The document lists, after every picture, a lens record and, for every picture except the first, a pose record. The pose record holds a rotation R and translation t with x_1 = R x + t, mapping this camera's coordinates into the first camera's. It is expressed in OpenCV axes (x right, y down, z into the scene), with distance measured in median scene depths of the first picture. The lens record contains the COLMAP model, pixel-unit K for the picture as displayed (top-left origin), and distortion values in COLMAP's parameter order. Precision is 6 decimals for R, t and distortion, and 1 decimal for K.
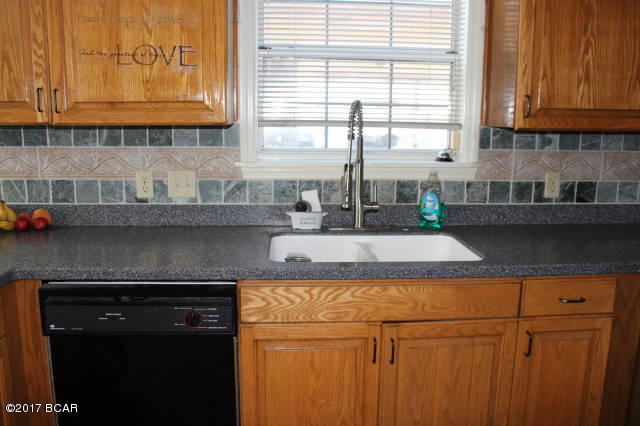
lens RADIAL K [[522.7, 0, 320.1], [0, 522.7, 211.9], [0, 0, 1]] dist [-0.082776, 0.017319]
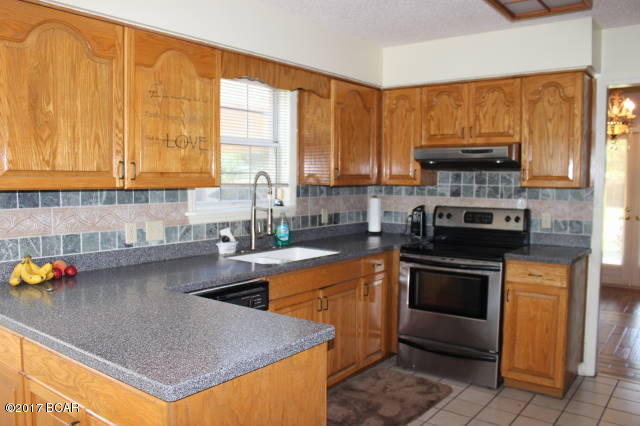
lens RADIAL K [[522.7, 0, 319.9], [0, 522.7, 213.5], [0, 0, 1]] dist [-0.082776, 0.017319]
pose [[0.662949, -0.056050, 0.746563, -0.996198], [0.130770, 0.990533, -0.041758, 0.015553], [-0.737155, 0.125311, 0.664003, -0.227678]]
